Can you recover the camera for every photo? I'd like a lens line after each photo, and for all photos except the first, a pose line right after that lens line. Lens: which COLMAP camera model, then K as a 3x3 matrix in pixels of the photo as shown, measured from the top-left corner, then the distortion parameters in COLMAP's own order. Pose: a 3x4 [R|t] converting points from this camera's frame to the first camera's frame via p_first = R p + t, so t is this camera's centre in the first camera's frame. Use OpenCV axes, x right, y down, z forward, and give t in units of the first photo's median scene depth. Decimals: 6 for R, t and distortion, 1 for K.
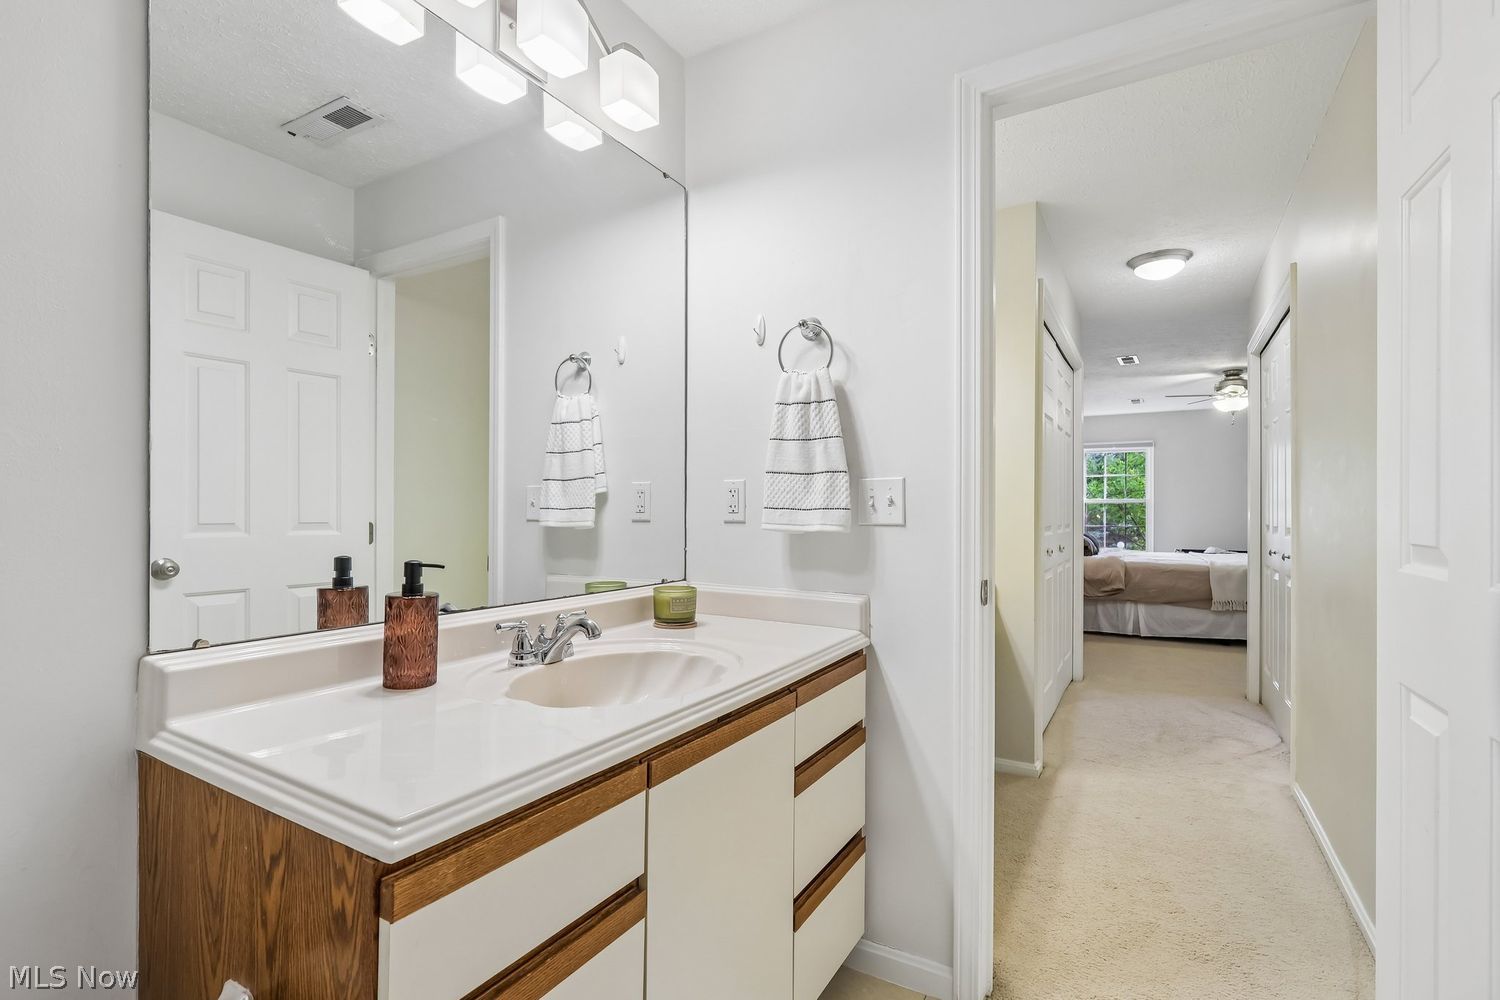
lens RADIAL K [[693.3, 0, 755.2], [0, 693.3, 499.0], [0, 0, 1]] dist [0.000770, 0.000261]
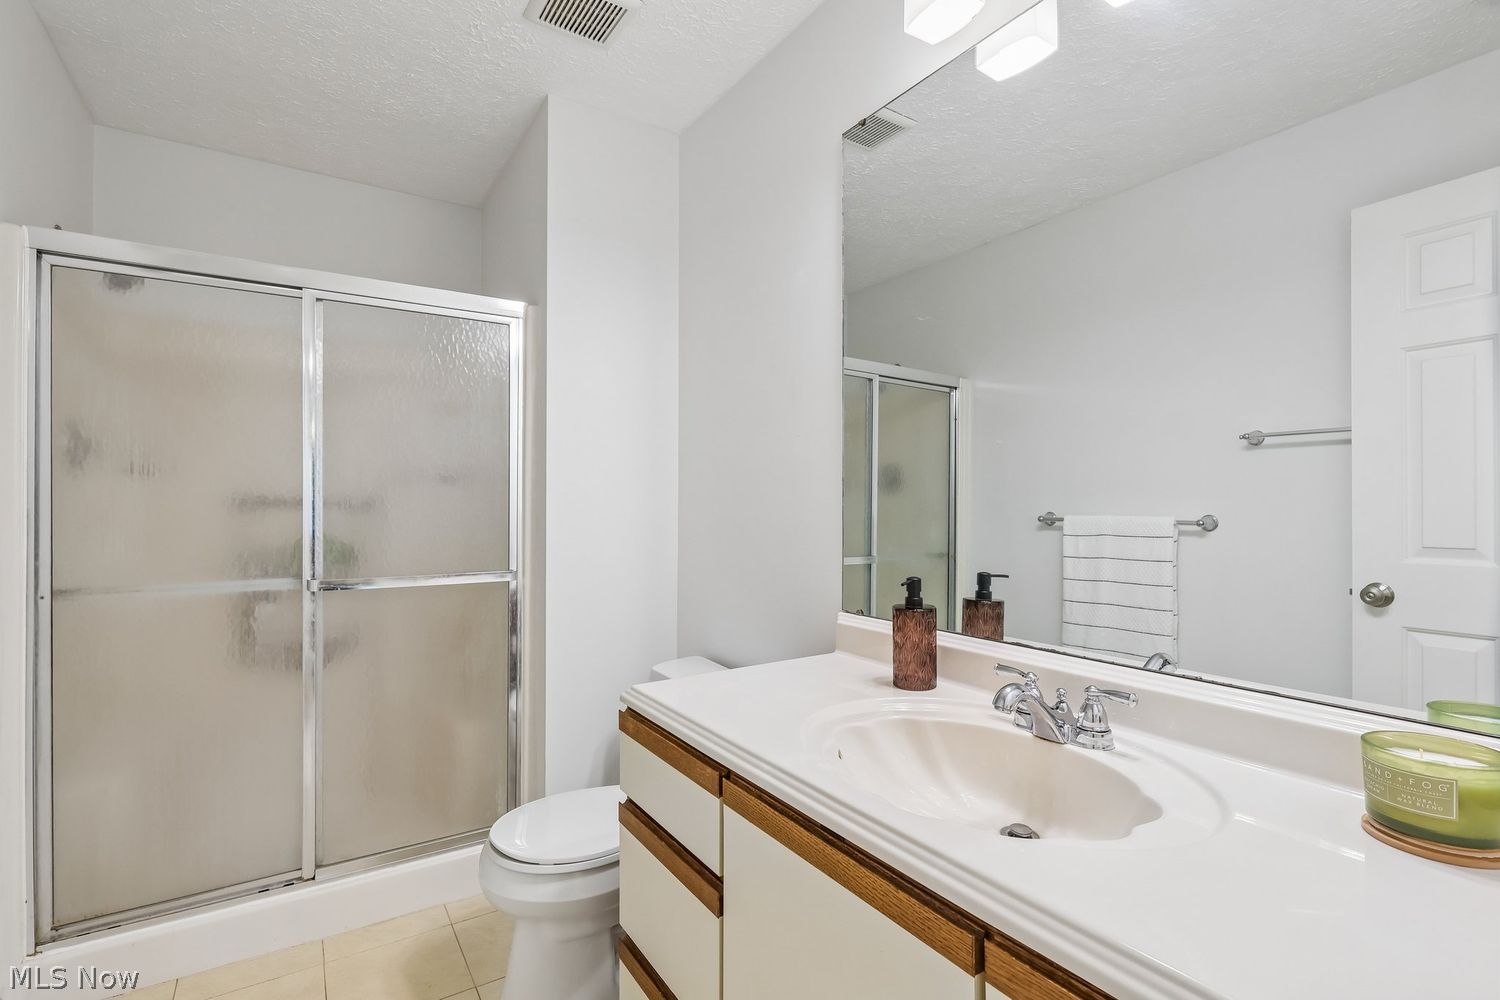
lens RADIAL K [[688.5, 0, 747.0], [0, 688.5, 506.7], [0, 0, 1]] dist [-0.002449, -0.000148]
pose [[-0.438228, -0.008899, -0.898820, 0.644504], [0.000604, 0.999948, -0.010194, -0.012526], [0.898864, -0.005010, -0.438200, 1.255278]]
